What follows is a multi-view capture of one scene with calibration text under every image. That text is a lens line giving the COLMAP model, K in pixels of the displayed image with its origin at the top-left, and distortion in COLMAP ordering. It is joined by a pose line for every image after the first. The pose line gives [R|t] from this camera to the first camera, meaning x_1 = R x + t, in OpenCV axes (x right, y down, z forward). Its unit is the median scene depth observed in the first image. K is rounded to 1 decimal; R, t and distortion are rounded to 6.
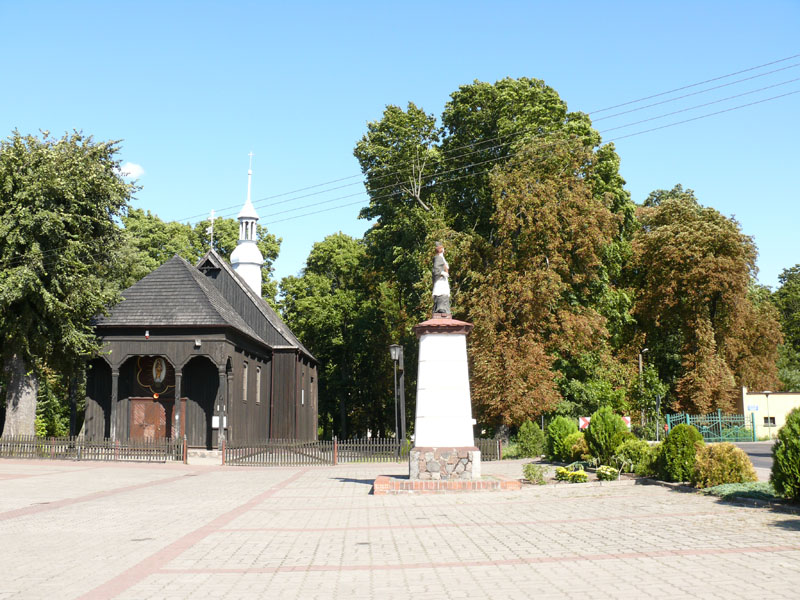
lens RADIAL K [[810.7, 0, 388.2], [0, 810.7, 312.3], [0, 0, 1]] dist [-0.121091, 0.000000]
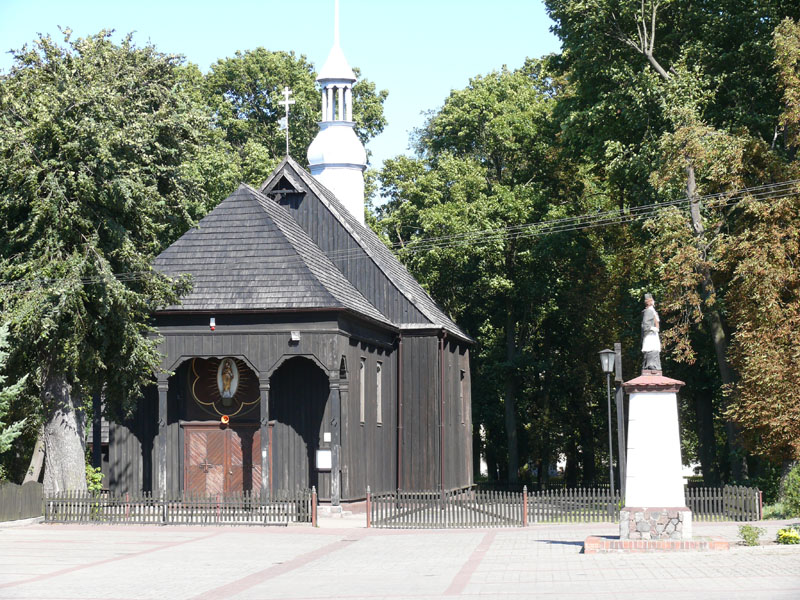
lens RADIAL K [[1958.1, 0, 386.9], [0, 1958.1, 307.5], [0, 0, 1]] dist [0.016113, 0.000000]
pose [[0.993950, -0.013880, -0.108951, 0.002835], [0.021960, 0.997066, 0.073323, -0.091896], [0.107613, -0.075272, 0.991339, -0.493117]]
